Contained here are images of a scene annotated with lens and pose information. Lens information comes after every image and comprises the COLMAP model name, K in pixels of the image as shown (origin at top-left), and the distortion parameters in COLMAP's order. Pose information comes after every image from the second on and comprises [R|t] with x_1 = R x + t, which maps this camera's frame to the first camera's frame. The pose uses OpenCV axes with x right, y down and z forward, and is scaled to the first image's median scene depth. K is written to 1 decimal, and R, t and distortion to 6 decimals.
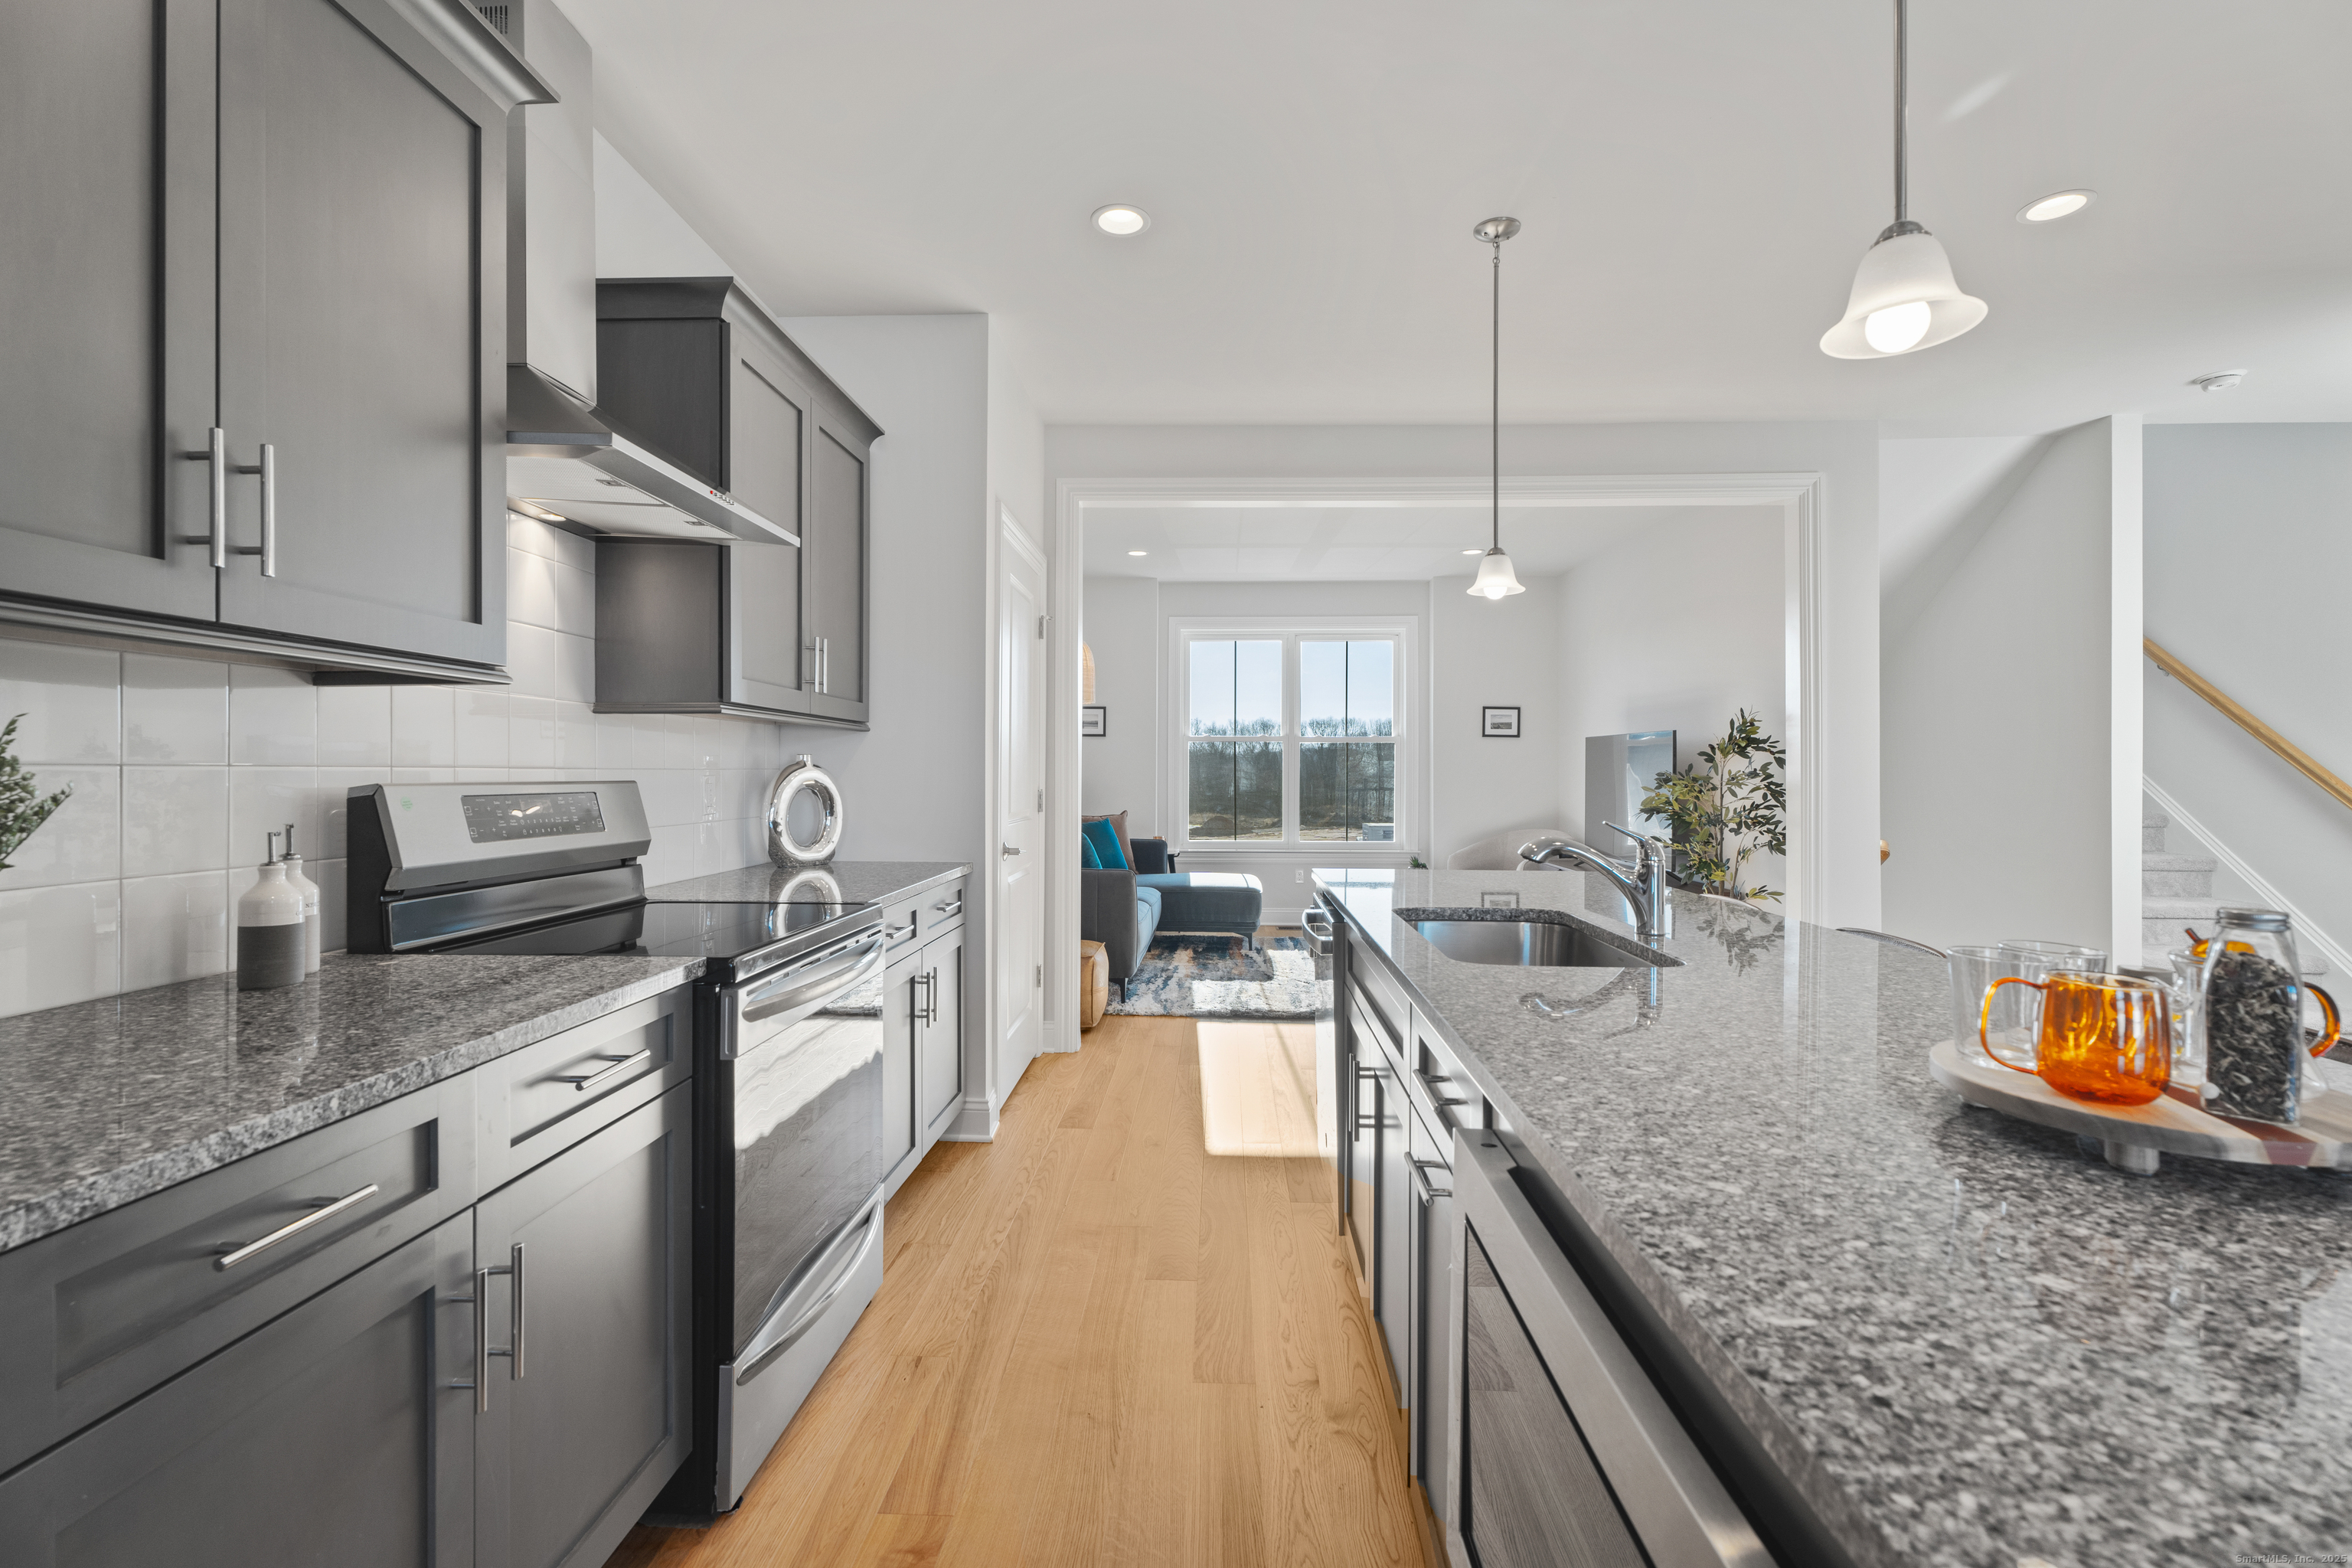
lens RADIAL K [[1047.3, 0, 1166.4], [0, 1047.3, 766.5], [0, 0, 1]] dist [0.004726, -0.002110]
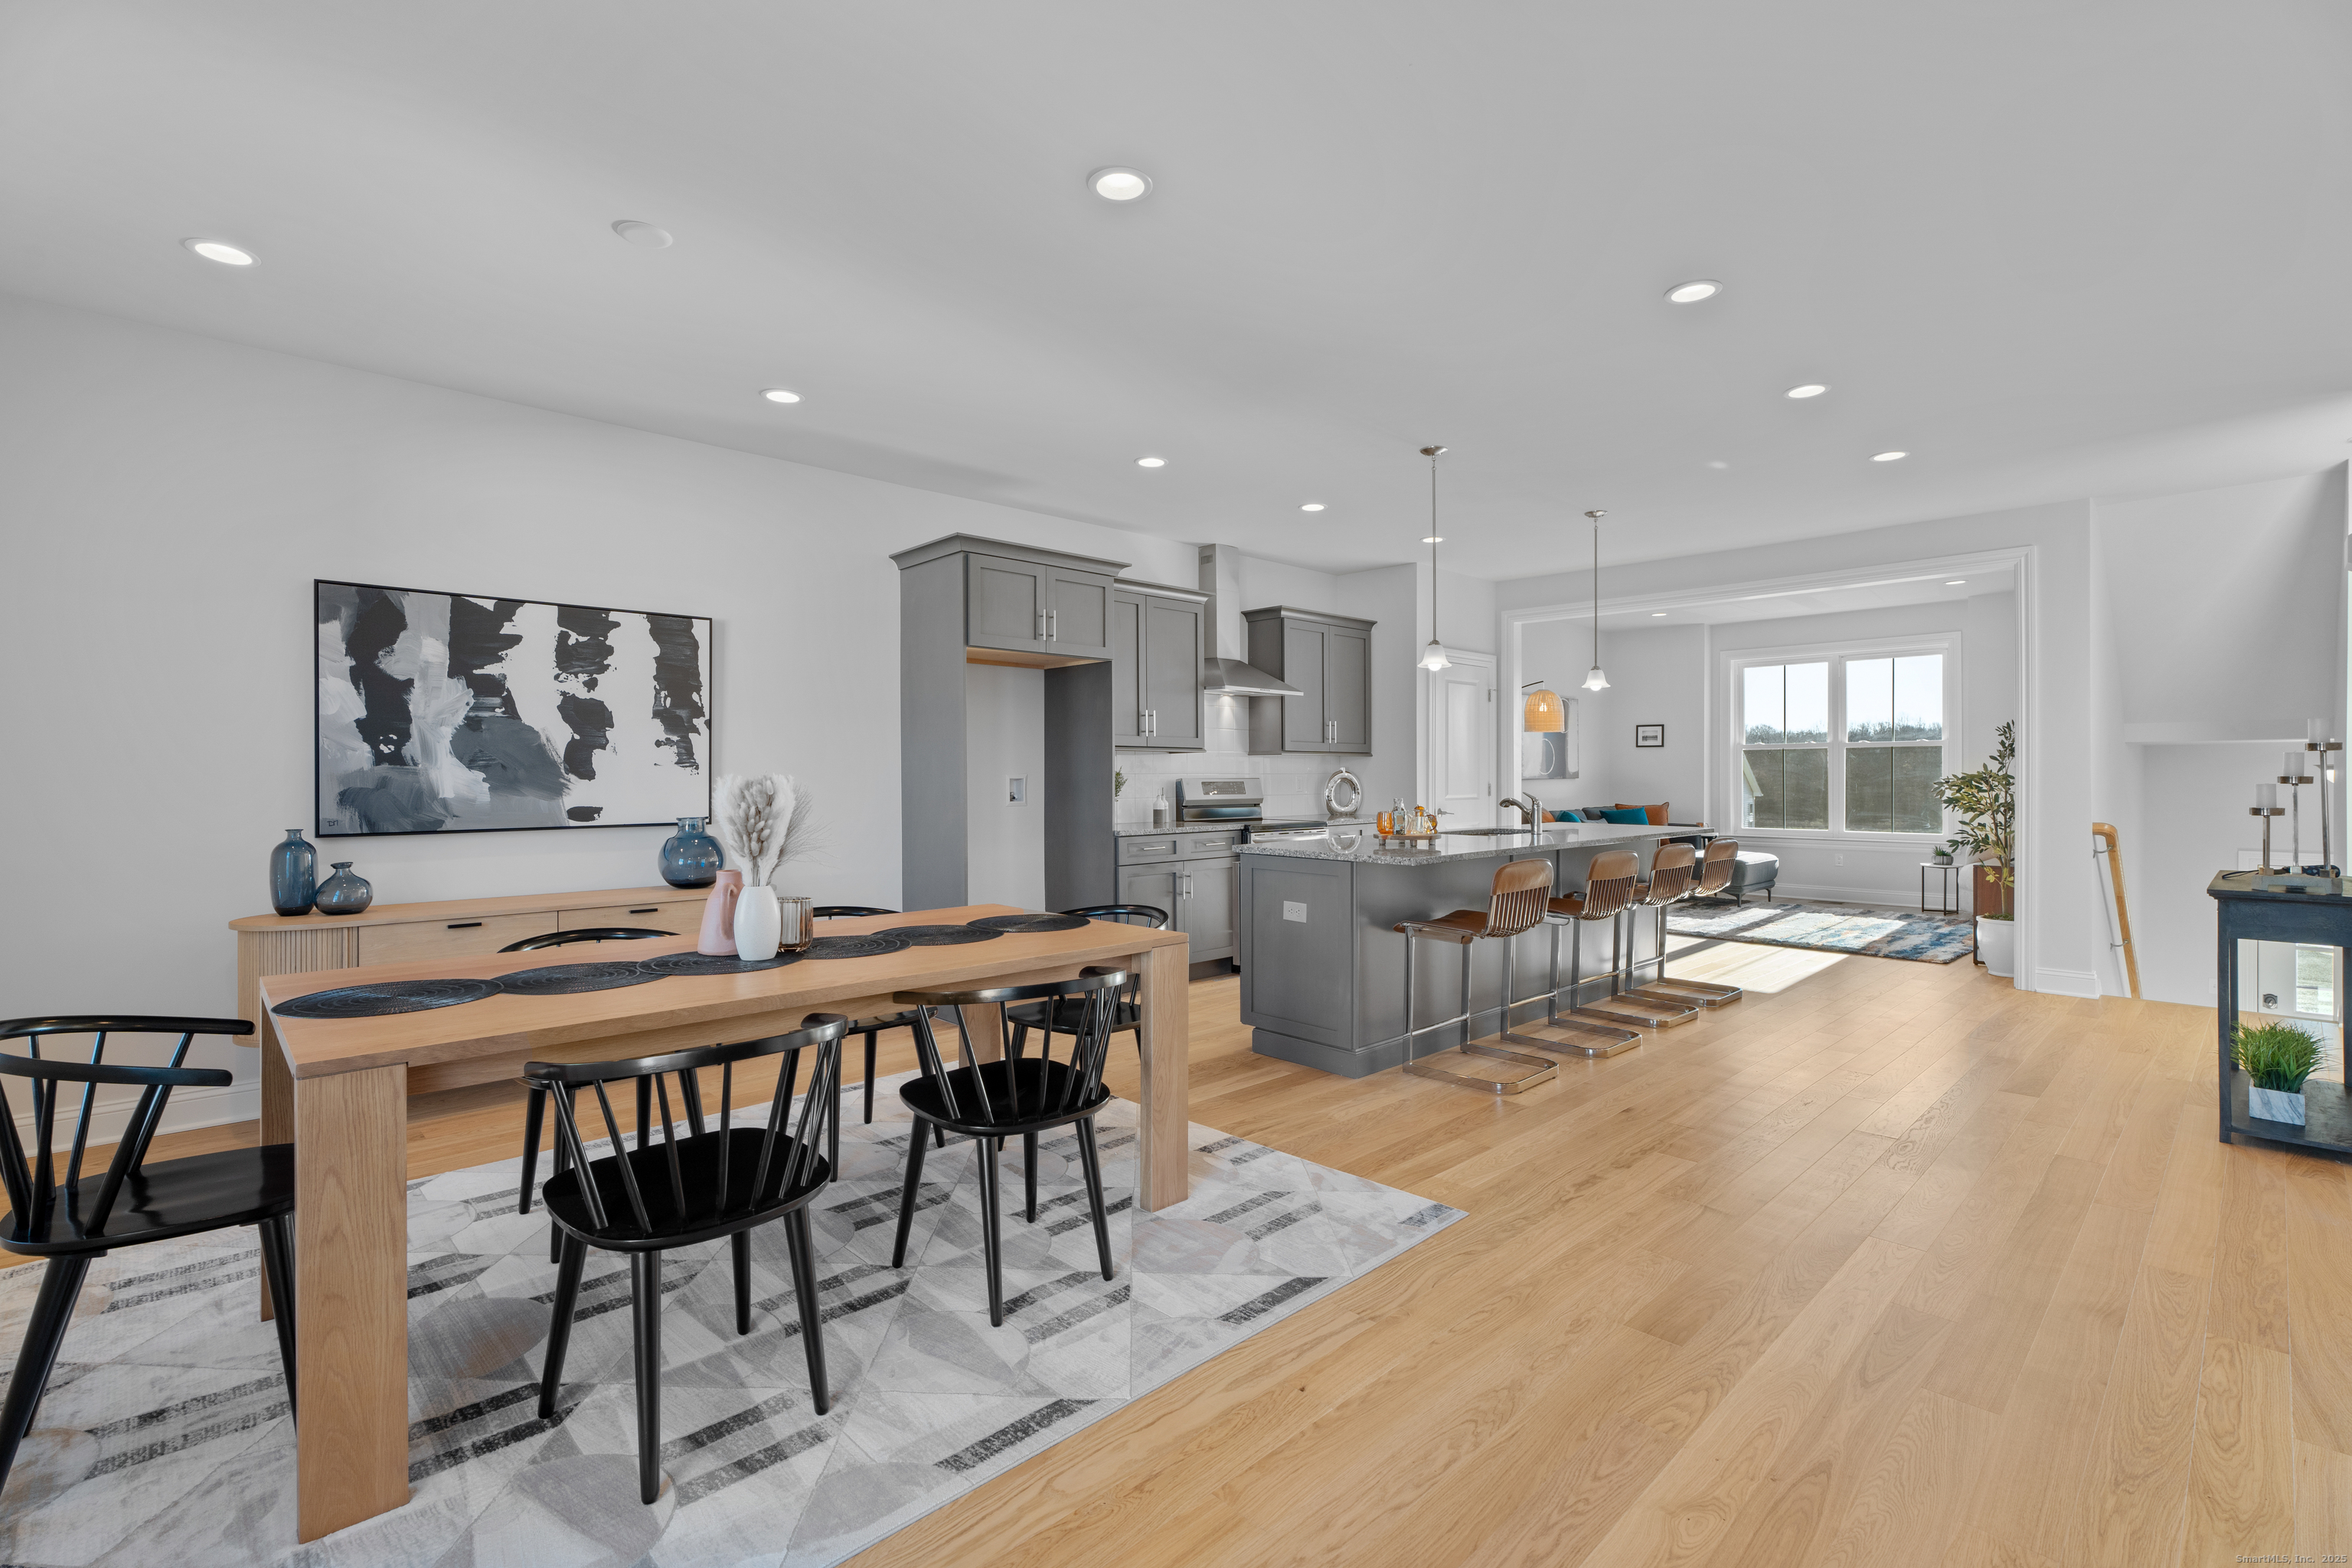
lens RADIAL K [[1047.3, 0, 1170.5], [0, 1047.3, 775.7], [0, 0, 1]] dist [0.004726, -0.002110]
pose [[0.723730, -0.004498, -0.690068, 0.973325], [0.008780, 0.999958, 0.002691, -0.002101], [0.690027, -0.008006, 0.723739, -0.943119]]
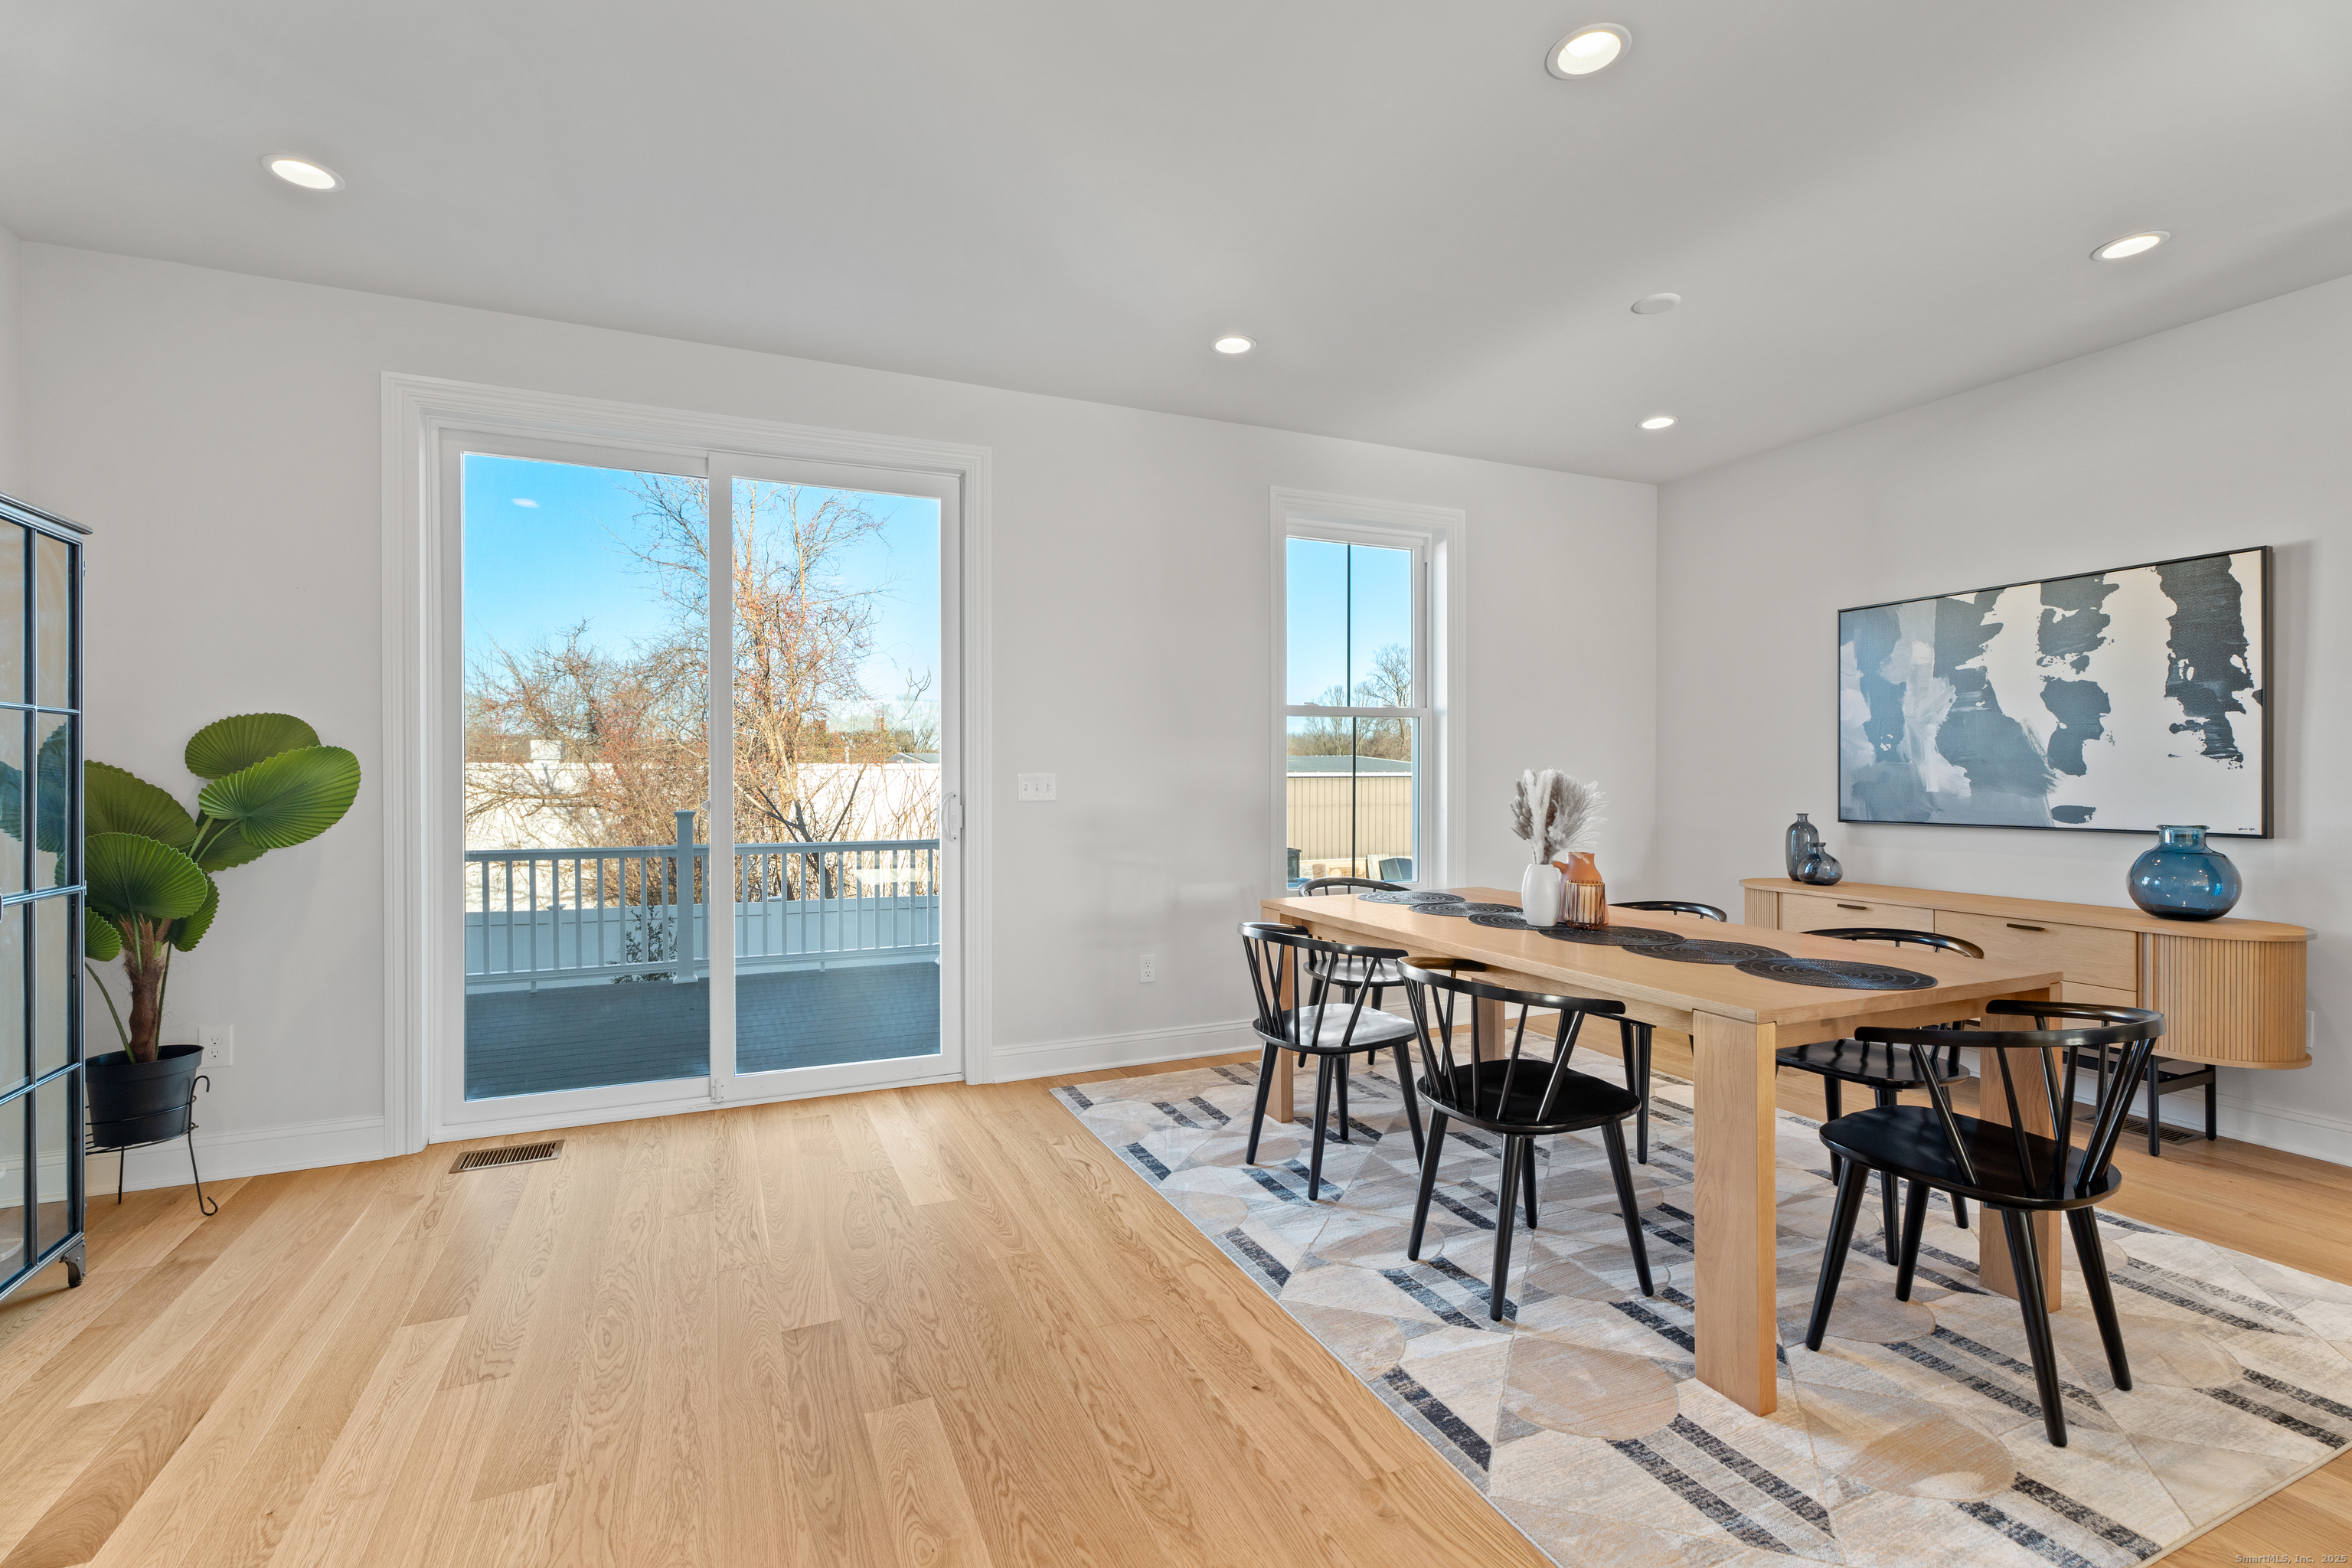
lens RADIAL K [[1047.3, 0, 1179.0], [0, 1047.3, 778.5], [0, 0, 1]] dist [0.004726, -0.002110]
pose [[-0.892391, 0.000059, -0.451264, 0.920531], [0.002083, 0.999990, -0.003988, 0.006240], [0.451259, -0.004498, -0.892382, 0.067495]]
